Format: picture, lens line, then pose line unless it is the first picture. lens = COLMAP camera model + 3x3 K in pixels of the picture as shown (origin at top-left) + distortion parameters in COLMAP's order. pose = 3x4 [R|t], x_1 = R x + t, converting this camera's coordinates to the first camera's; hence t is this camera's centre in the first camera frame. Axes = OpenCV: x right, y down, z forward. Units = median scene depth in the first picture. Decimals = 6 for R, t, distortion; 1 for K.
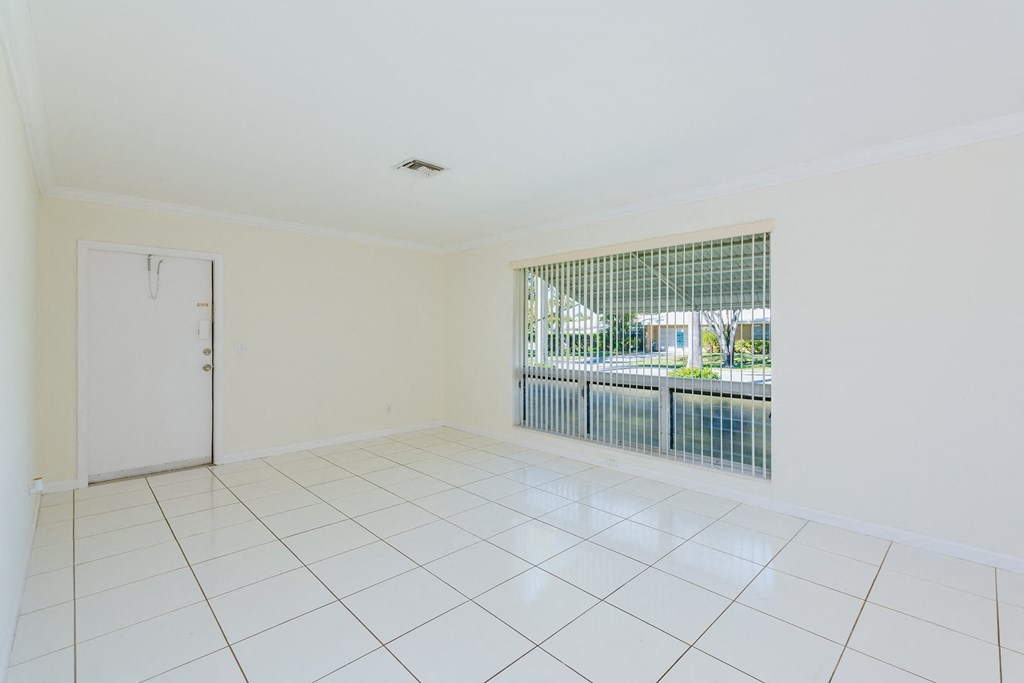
lens RADIAL K [[443.8, 0, 512.0], [0, 443.8, 341.5], [0, 0, 1]] dist [0.000907, 0.000077]
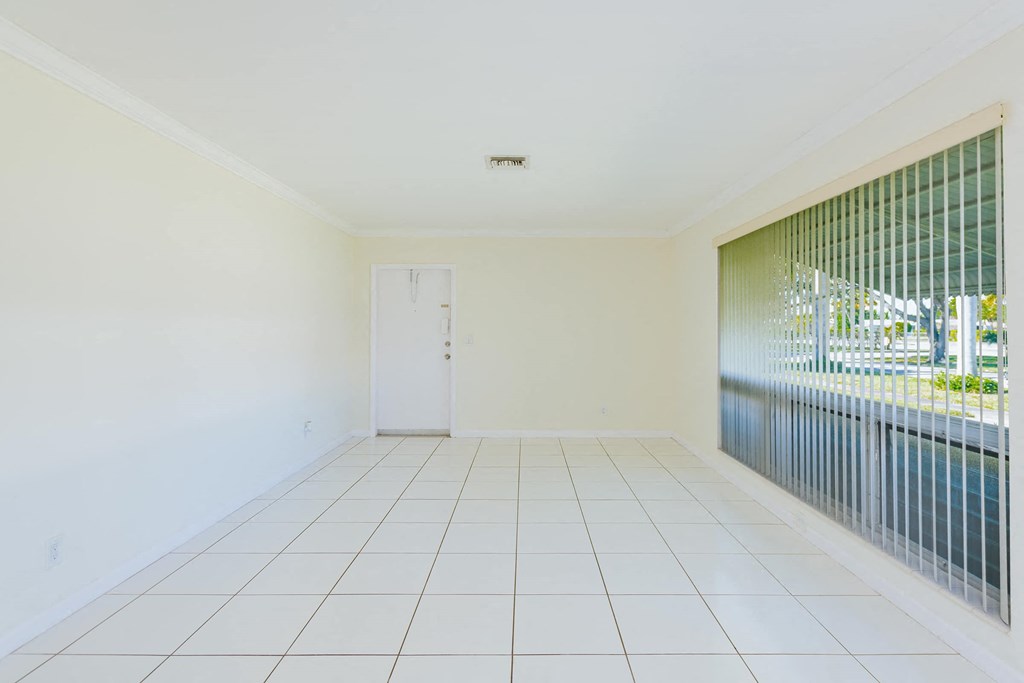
lens RADIAL K [[482.5, 0, 516.0], [0, 482.5, 327.5], [0, 0, 1]] dist [-0.000816, -0.000257]
pose [[0.725218, -0.001375, -0.688518, 0.400807], [-0.014298, 0.999752, -0.017056, -0.002359], [0.688371, 0.022214, 0.725019, 0.171220]]
